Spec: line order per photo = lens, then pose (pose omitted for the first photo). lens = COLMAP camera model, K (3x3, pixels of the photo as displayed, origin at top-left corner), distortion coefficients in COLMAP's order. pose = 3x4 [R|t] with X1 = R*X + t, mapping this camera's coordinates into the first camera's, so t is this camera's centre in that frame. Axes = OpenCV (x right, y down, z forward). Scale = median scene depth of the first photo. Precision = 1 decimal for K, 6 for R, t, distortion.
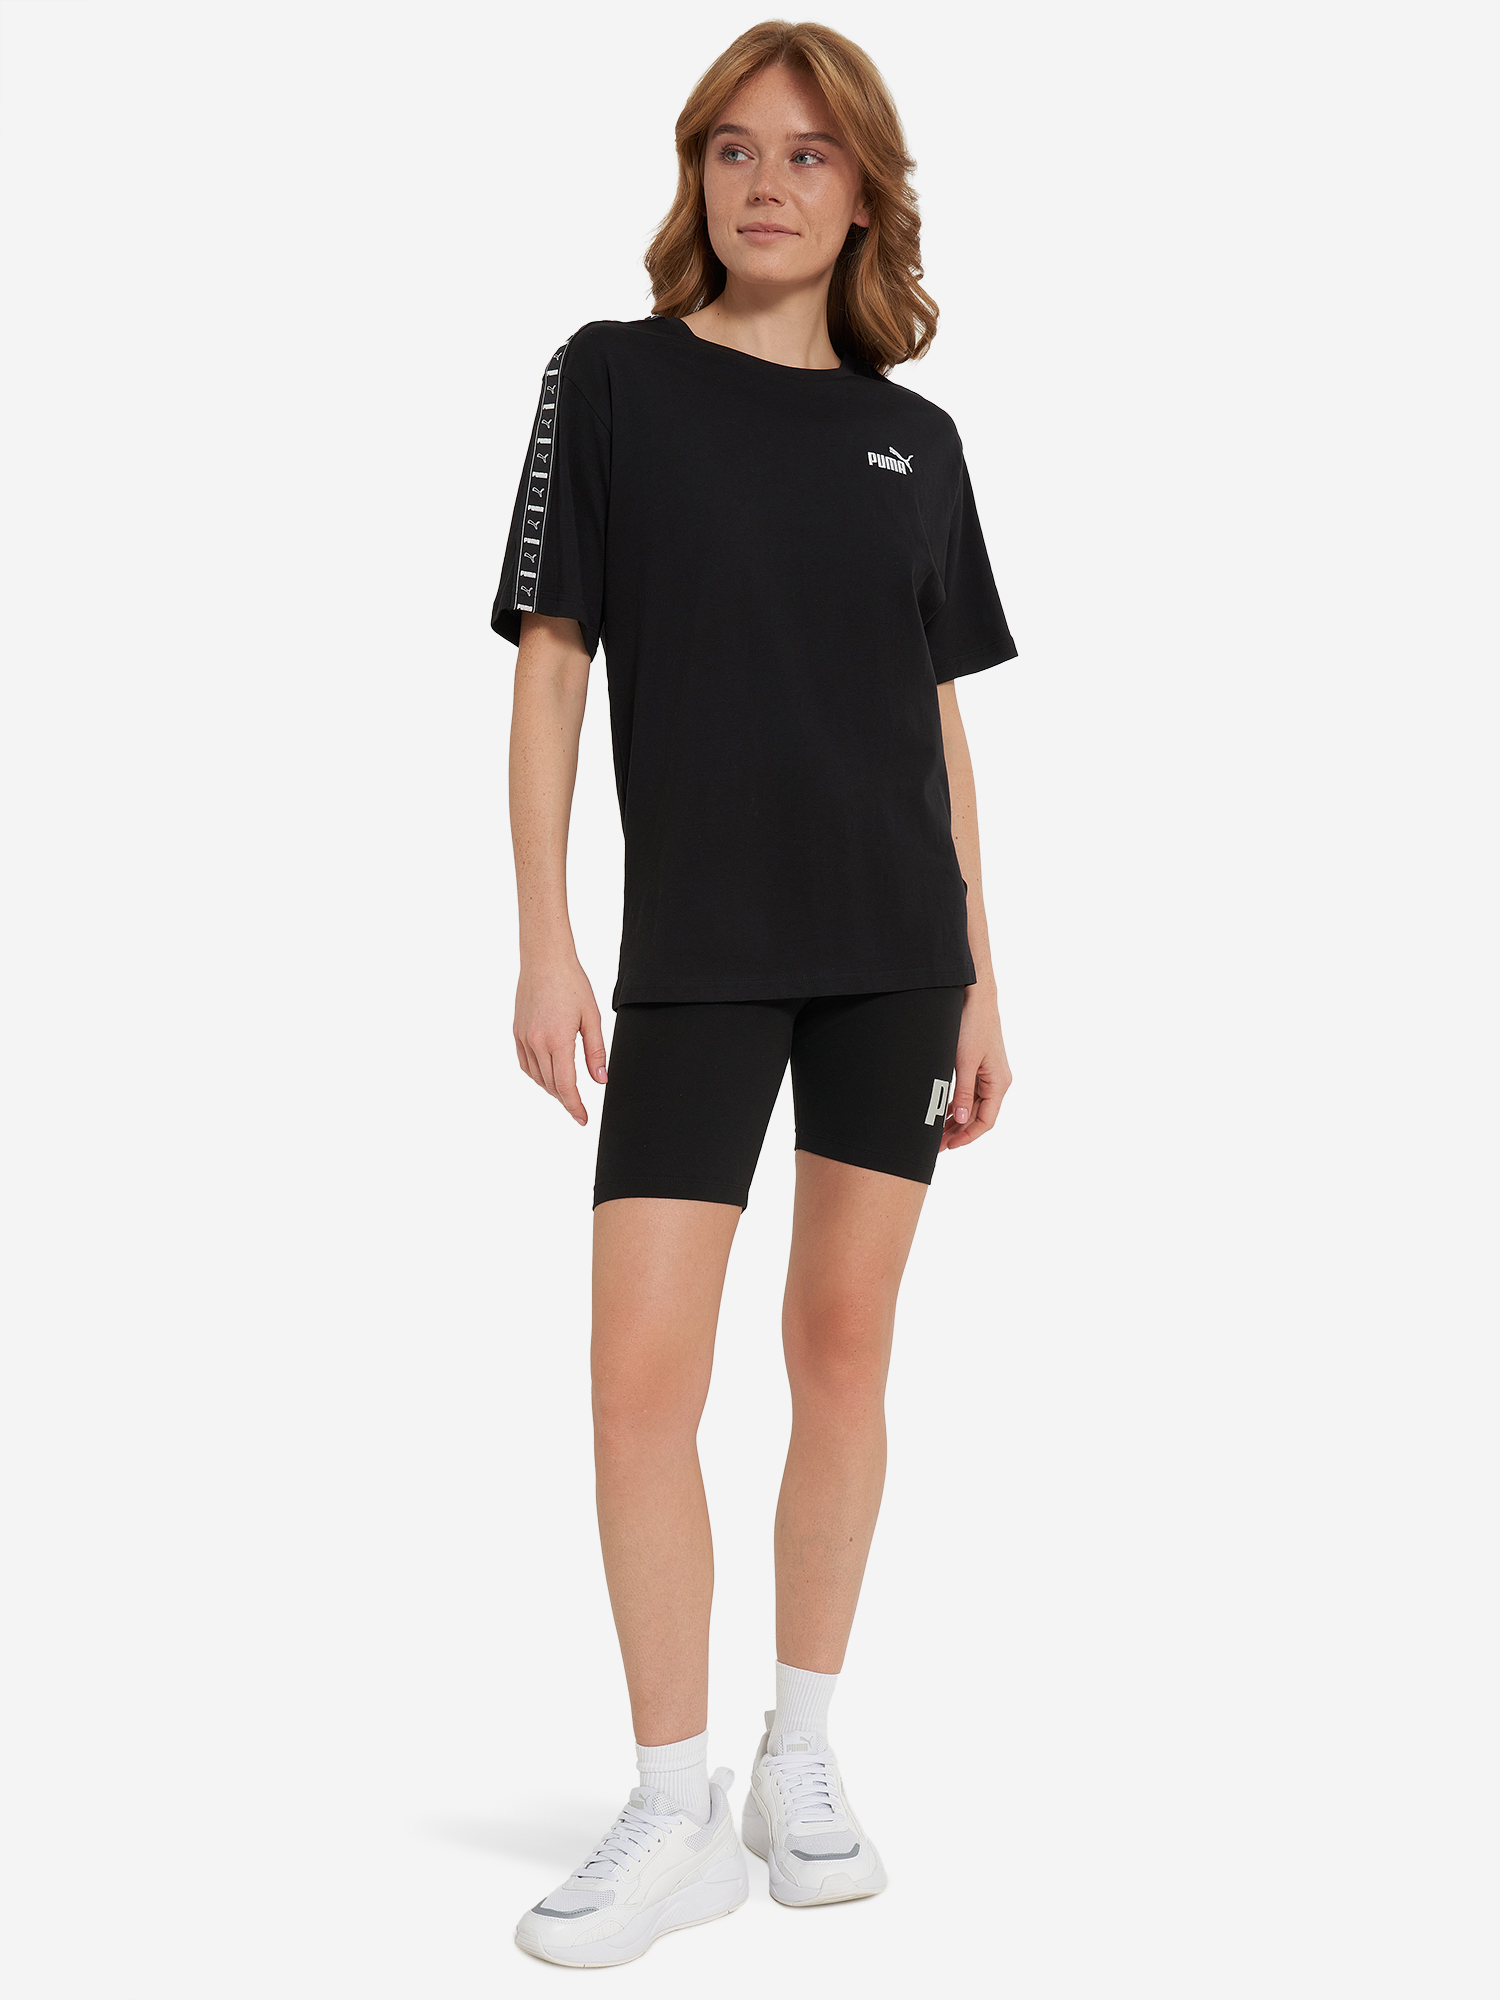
lens RADIAL K [[2148.1, 0, 751.0], [0, 2148.1, 1002.5], [0, 0, 1]] dist [0.019311, 0.000000]
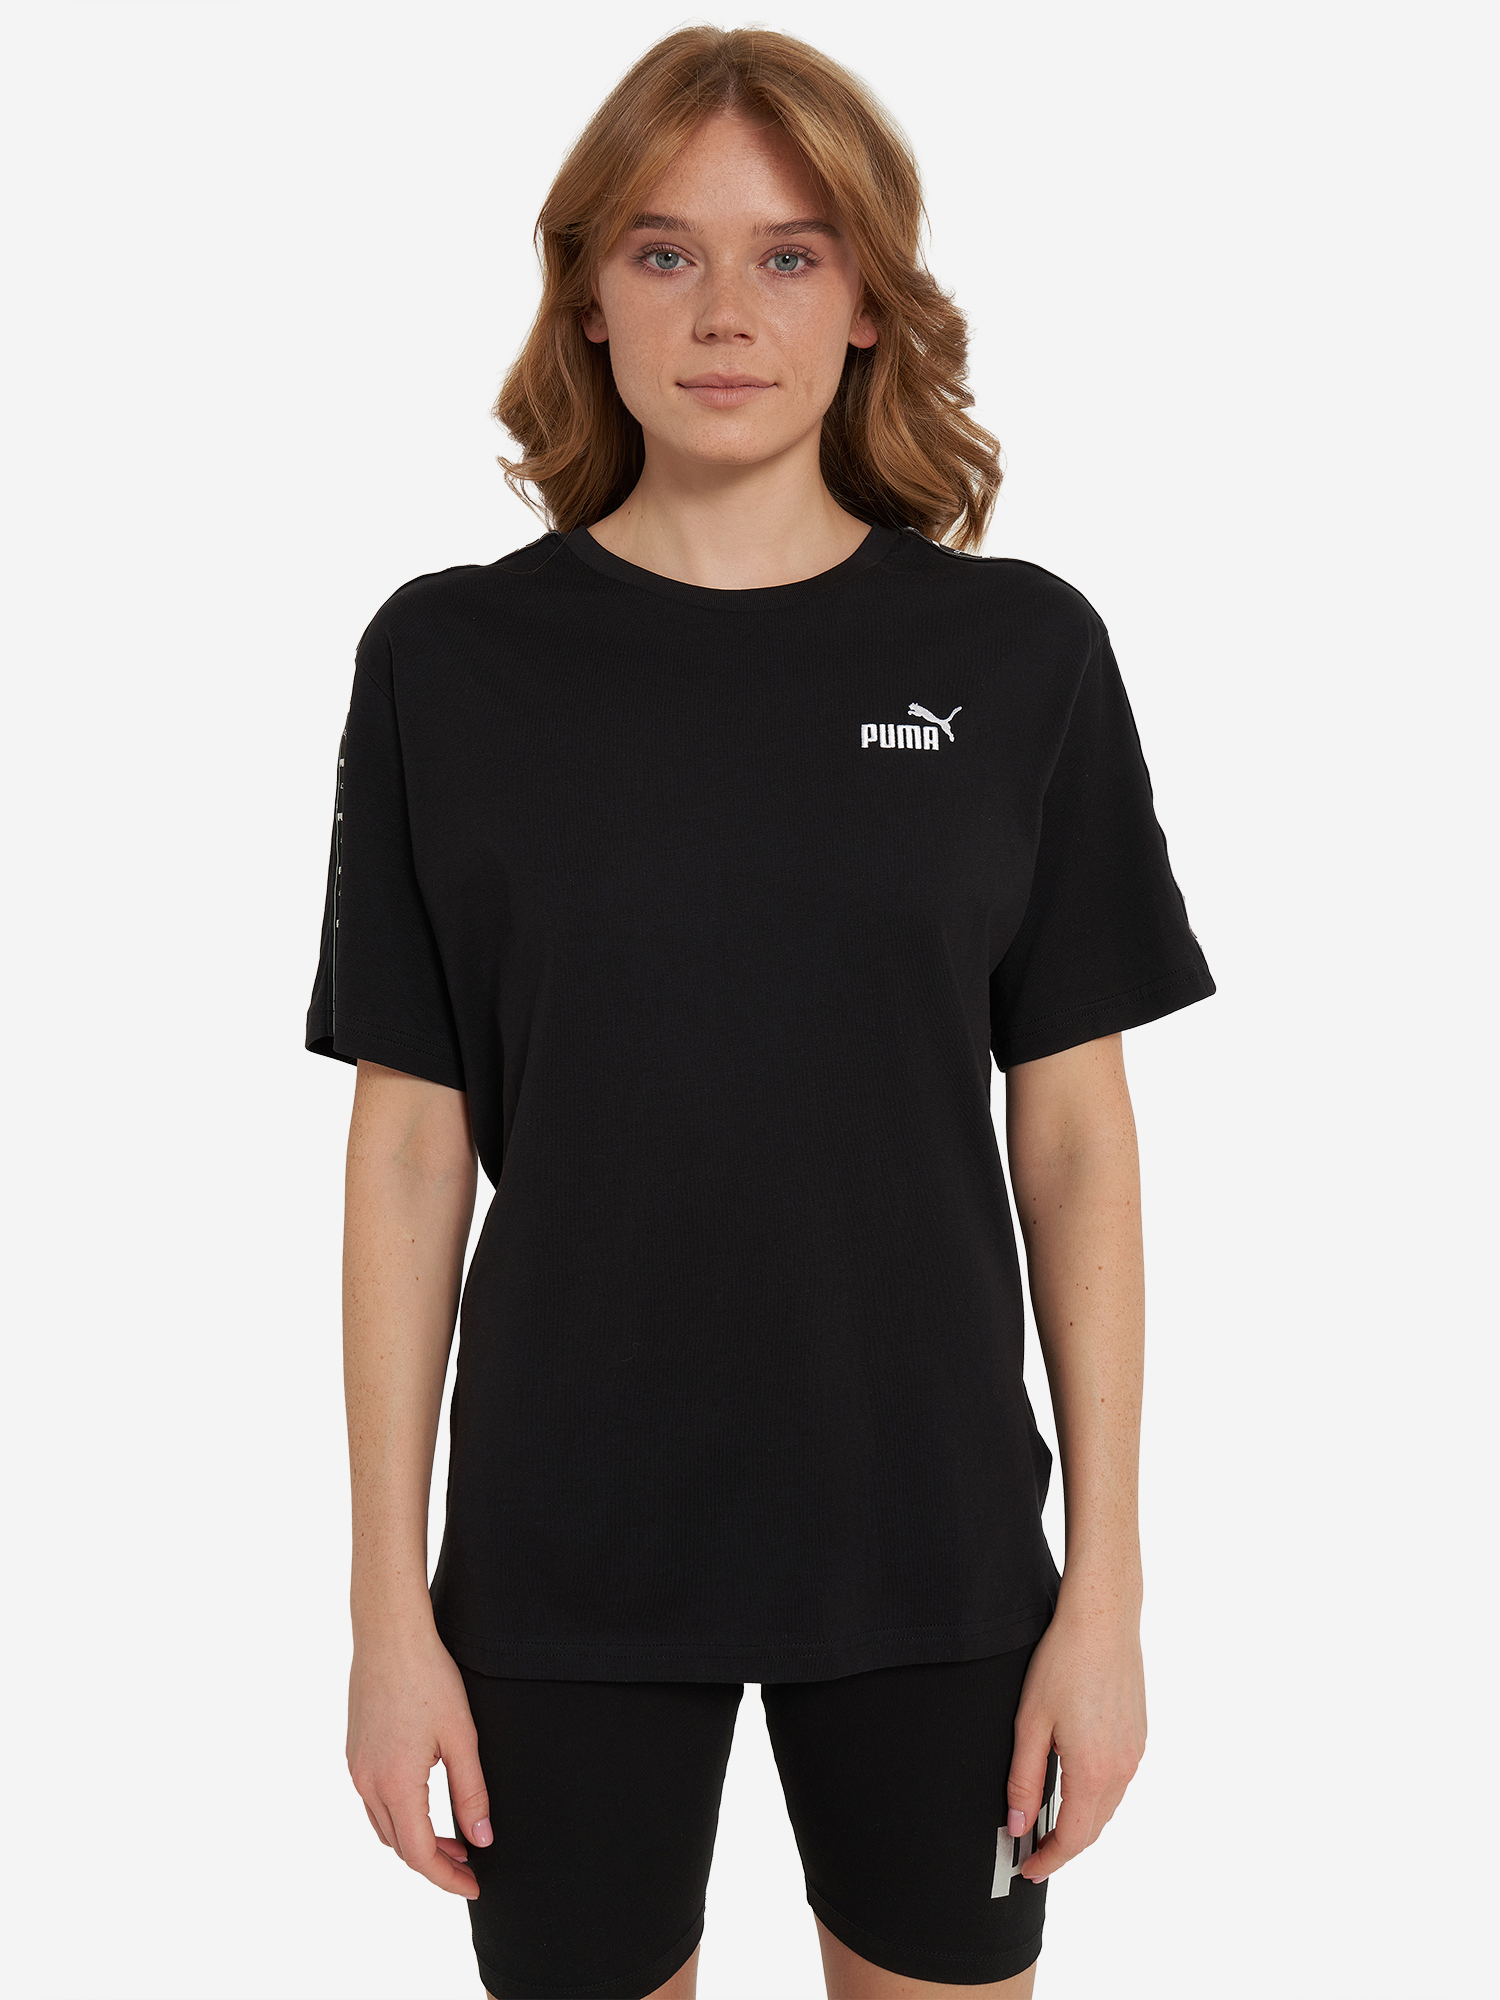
lens RADIAL K [[2850.0, 0, 748.9], [0, 2850.0, 999.5], [0, 0, 1]] dist [-0.051353, 0.000000]
pose [[0.998752, -0.034943, -0.035691, 0.036495], [0.028259, 0.984503, -0.173074, -0.056105], [0.041185, 0.171849, 0.984262, 0.263842]]
